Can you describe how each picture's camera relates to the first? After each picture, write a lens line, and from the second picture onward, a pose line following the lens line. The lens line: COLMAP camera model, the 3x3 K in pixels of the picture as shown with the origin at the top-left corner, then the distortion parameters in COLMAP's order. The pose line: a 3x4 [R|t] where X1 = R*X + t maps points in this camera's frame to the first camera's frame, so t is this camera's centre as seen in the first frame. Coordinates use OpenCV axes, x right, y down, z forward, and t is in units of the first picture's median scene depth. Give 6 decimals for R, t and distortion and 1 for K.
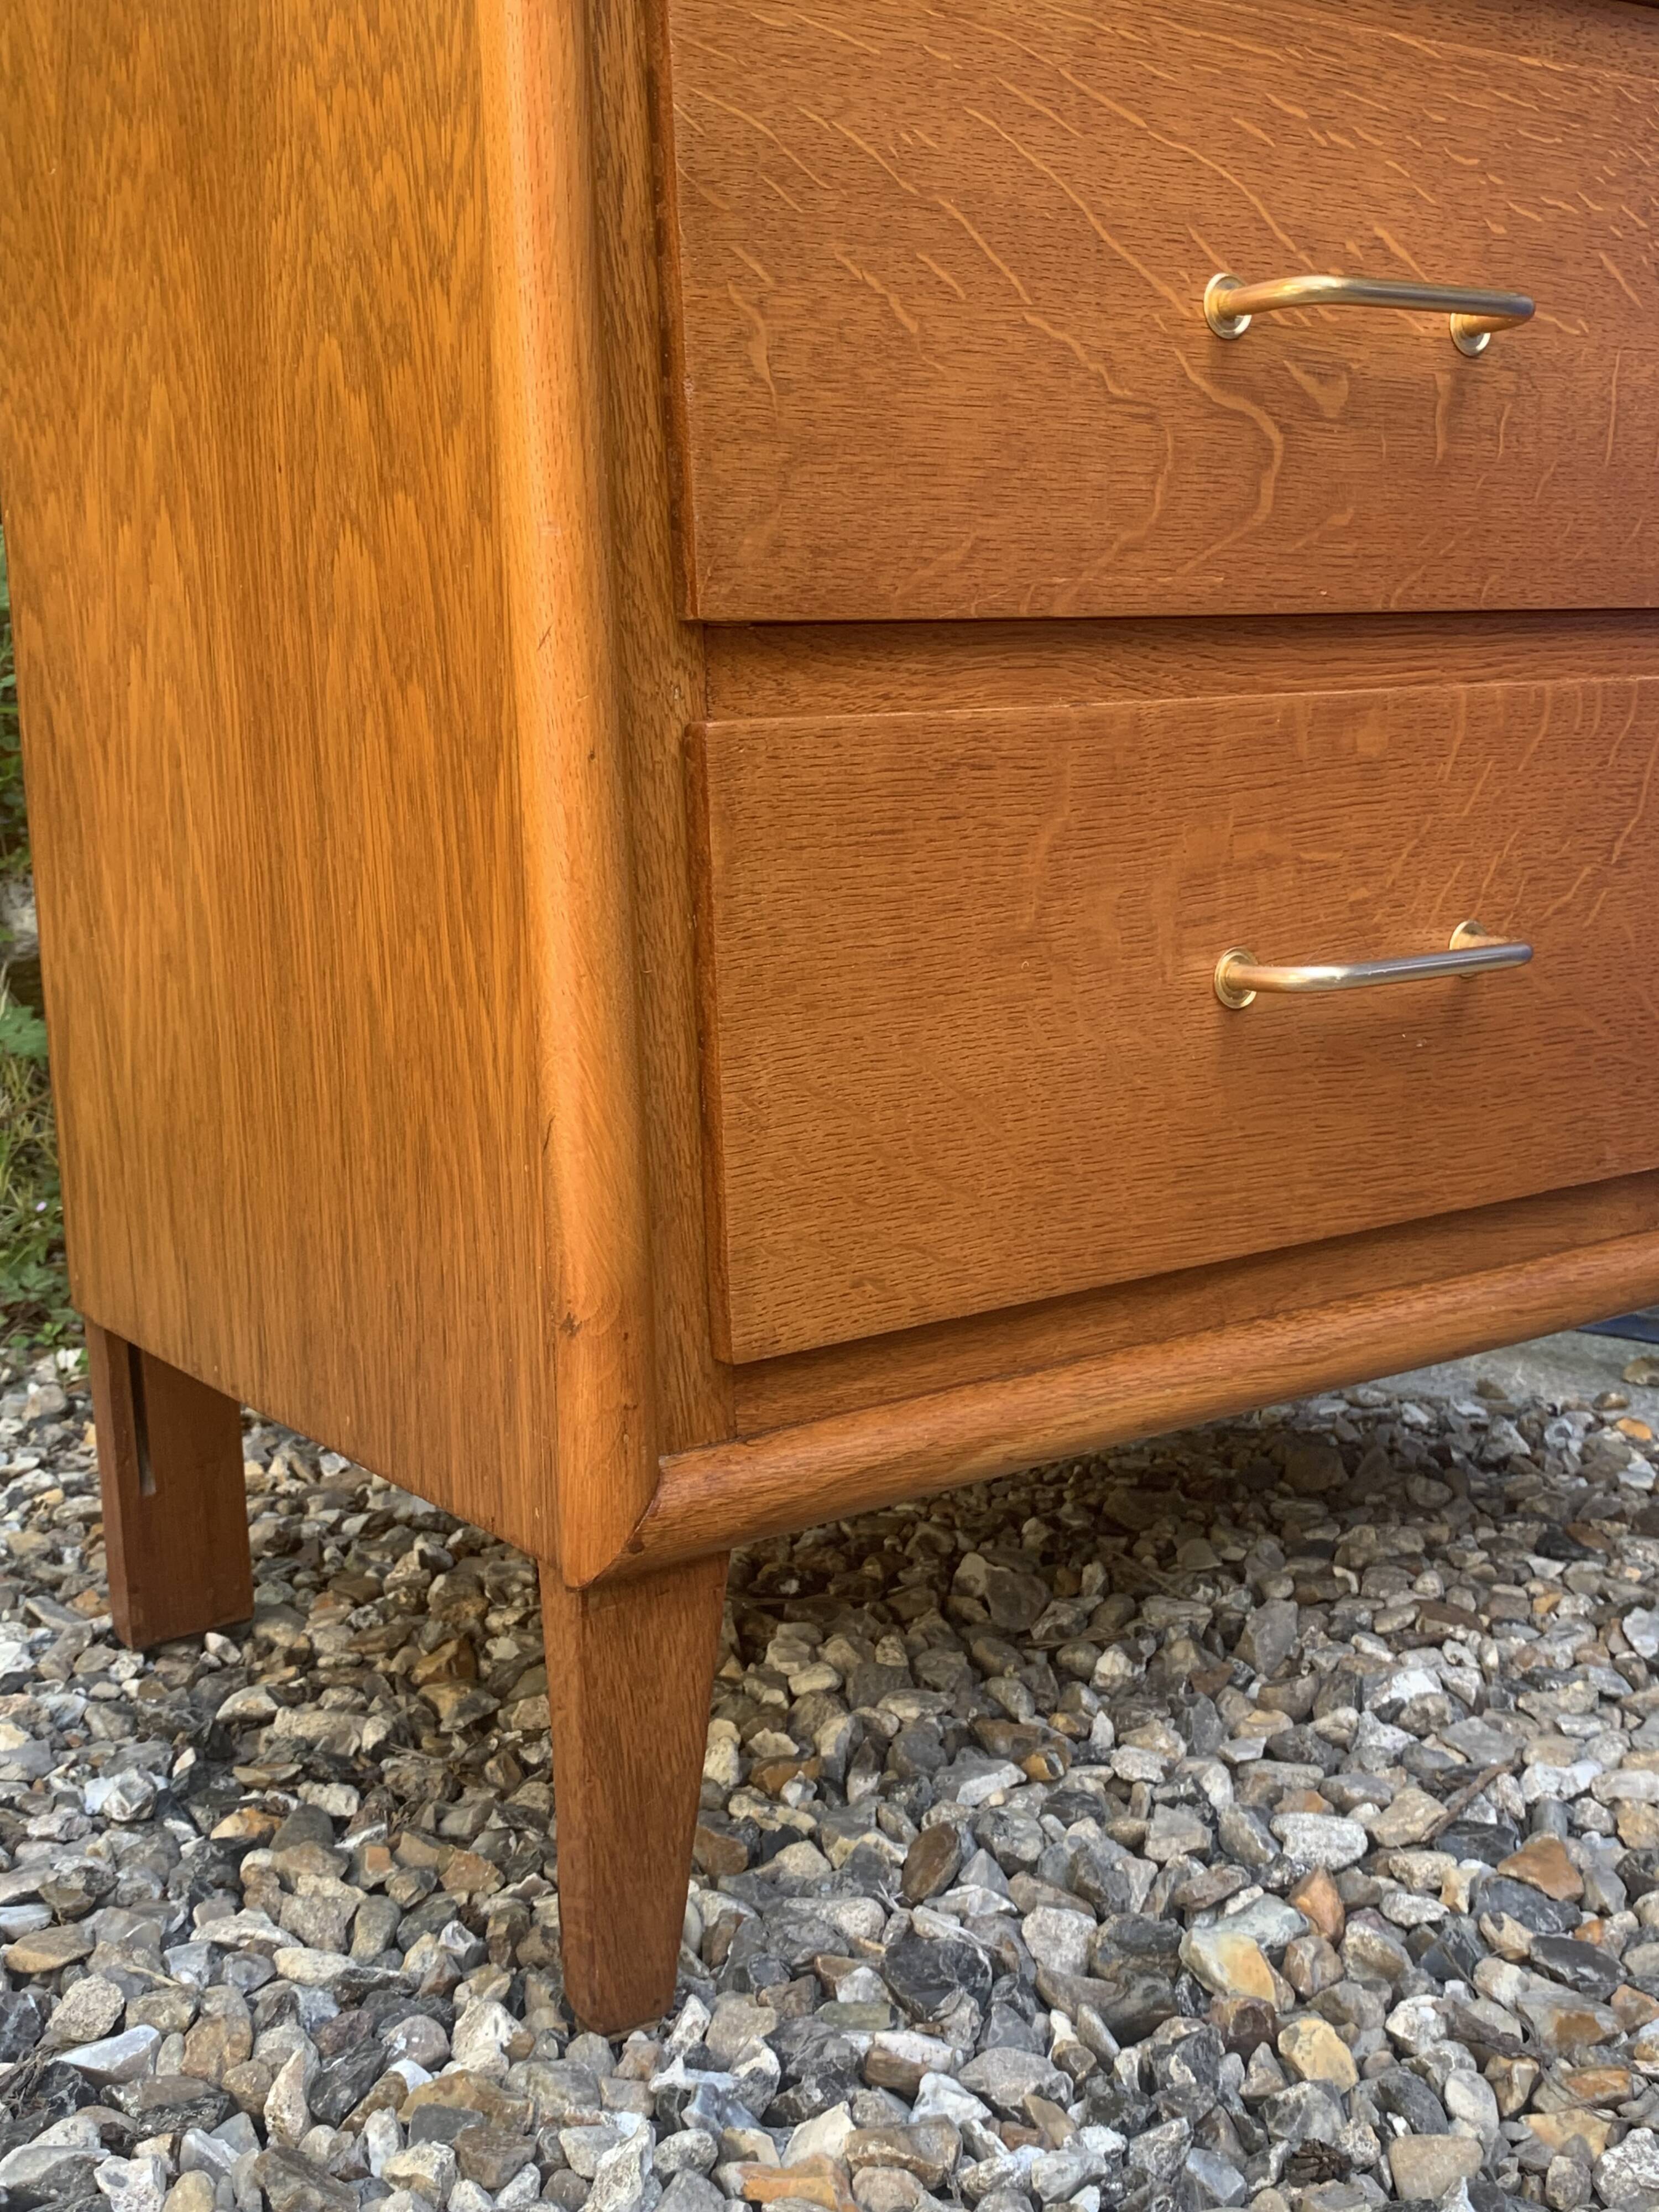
lens RADIAL K [[2437.5, 0, 841.3], [0, 2437.5, 1102.8], [0, 0, 1]] dist [0.131917, -0.390025]
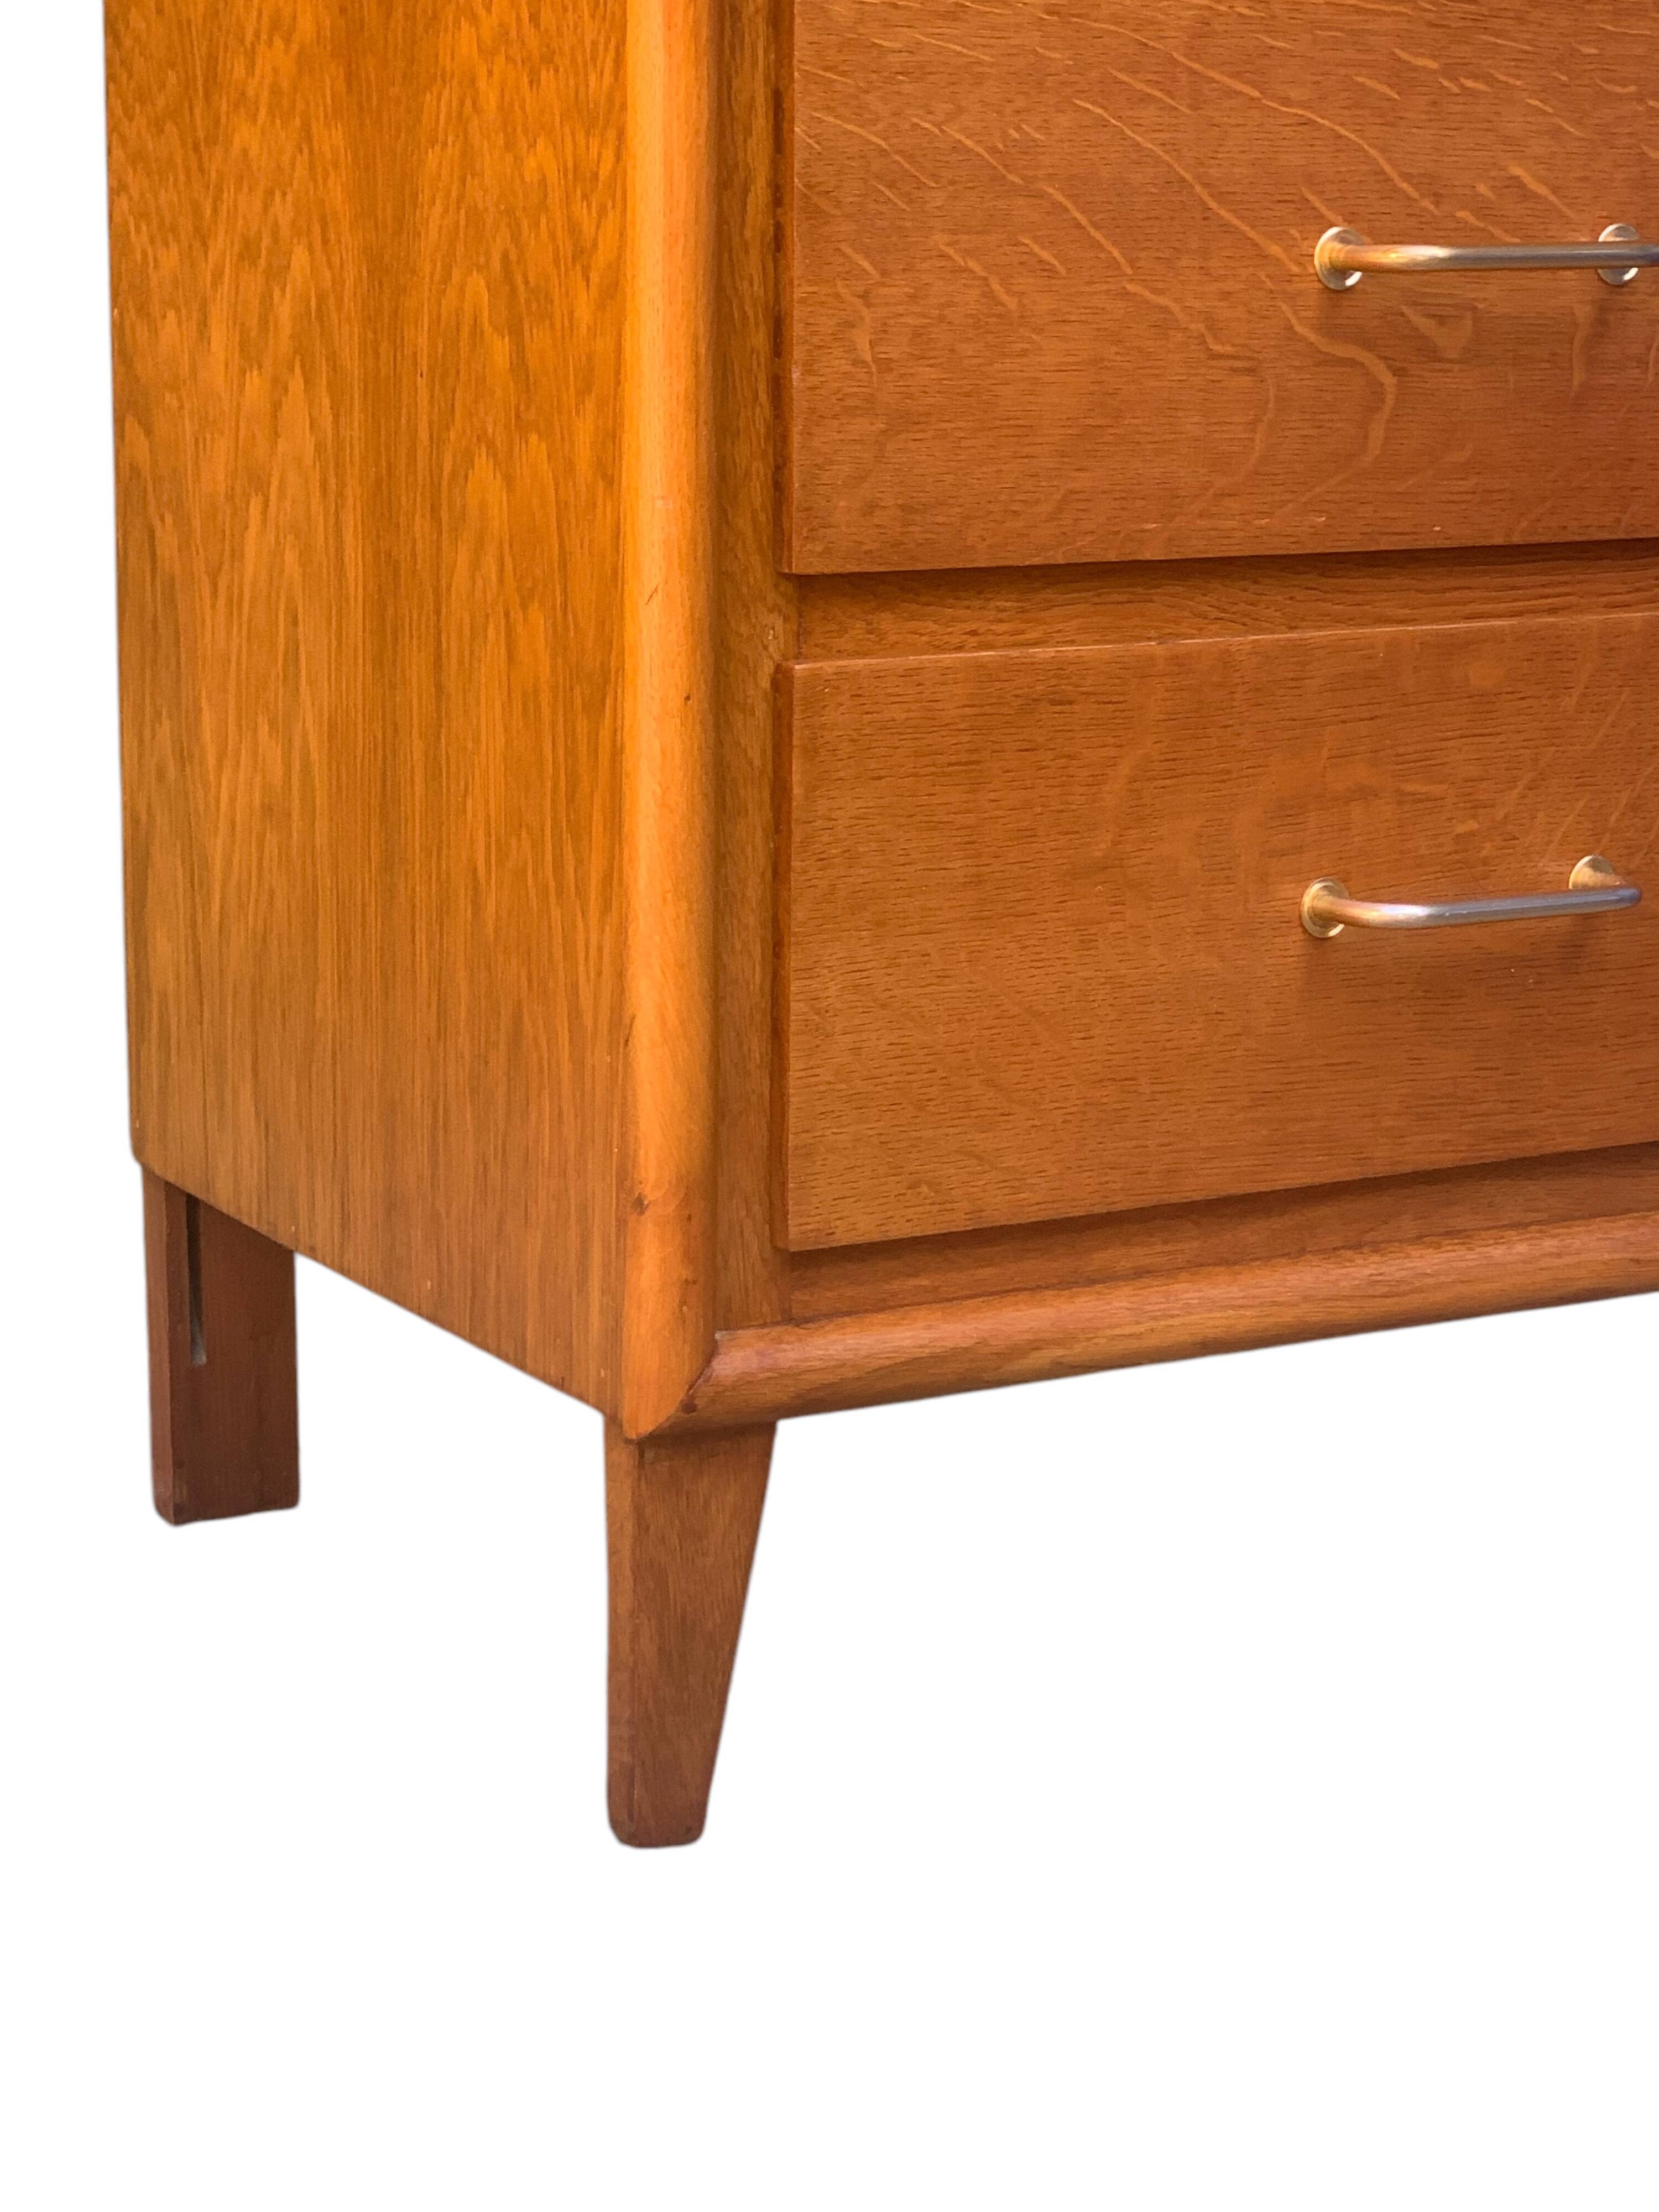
lens RADIAL K [[4647.2, 0, 829.5], [0, 4647.2, 1106.0], [0, 0, 1]] dist [-0.247864, 3.145931]
pose [[0.993870, 0.065475, -0.089084, 0.140283], [-0.060511, 0.996520, 0.057333, -0.069567], [0.092528, -0.051591, 0.994373, -0.954625]]
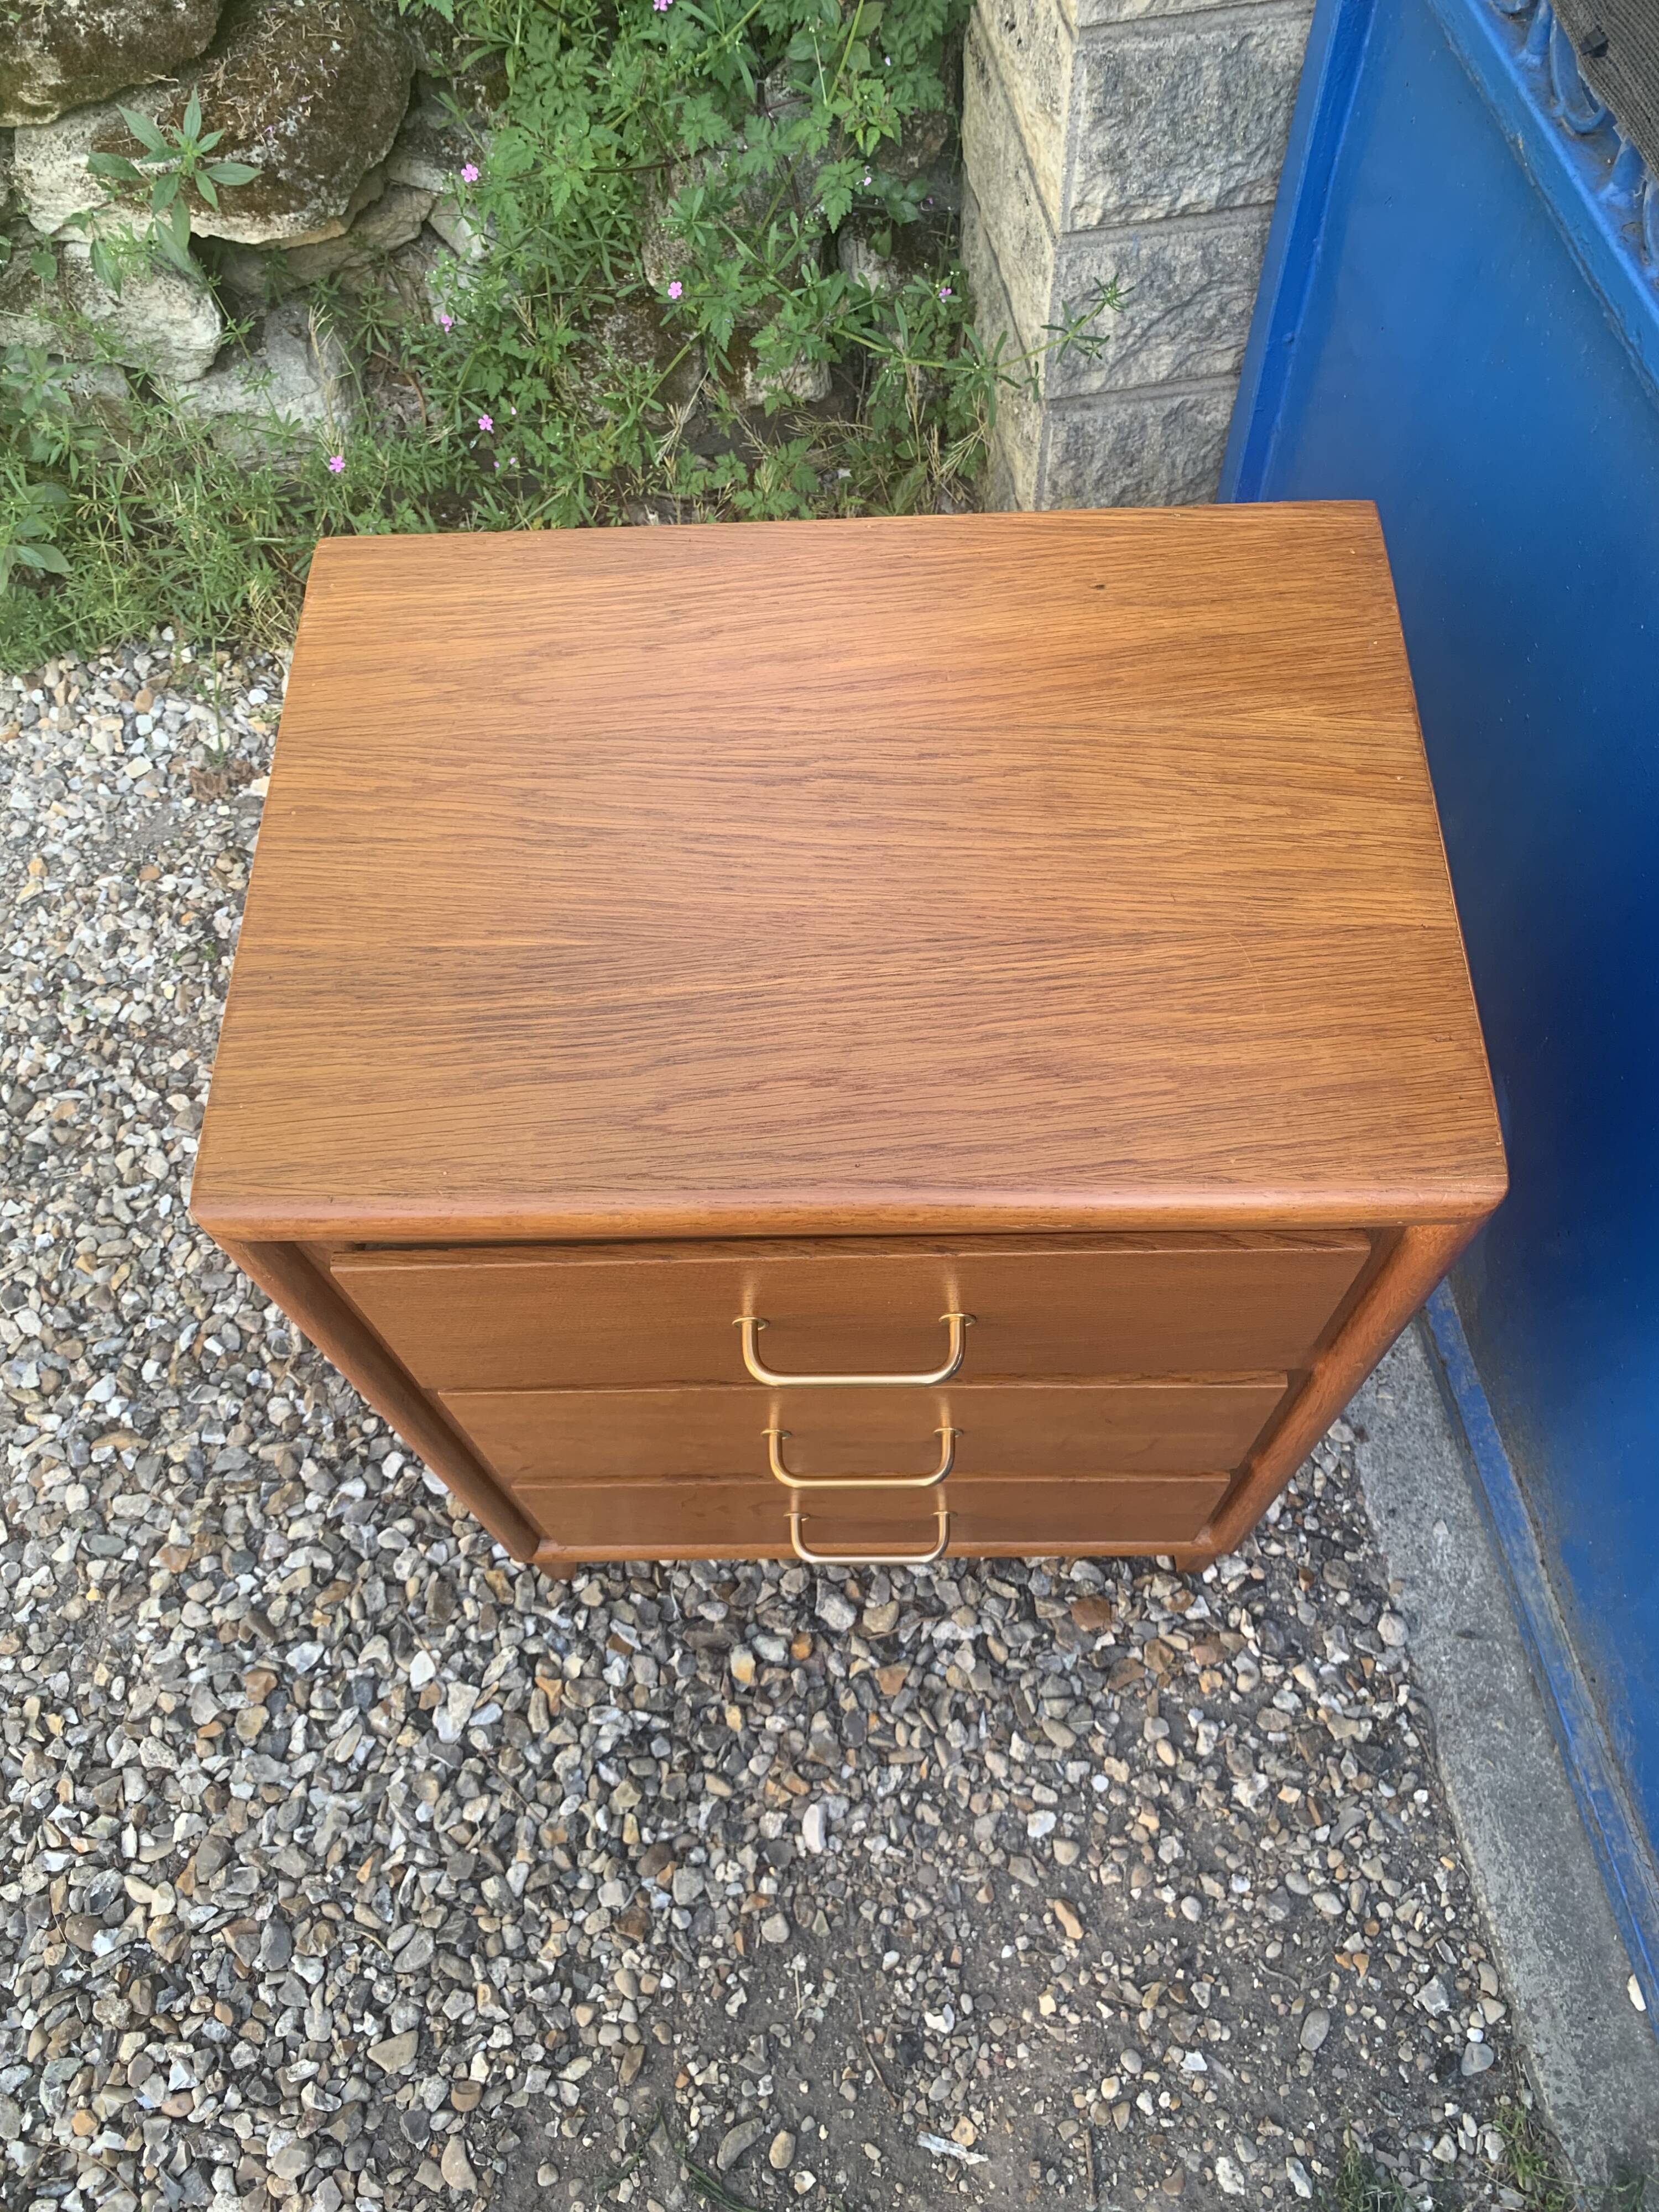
lens RADIAL K [[1687.2, 0, 829.5], [0, 1687.2, 1106.0], [0, 0, 1]] dist [0.007220, -0.004053]
pose [[0.815118, 0.514155, -0.266885, 0.433234], [-0.074655, 0.550098, 0.831756, -1.674927], [0.574465, -0.658055, 0.486779, 0.519921]]
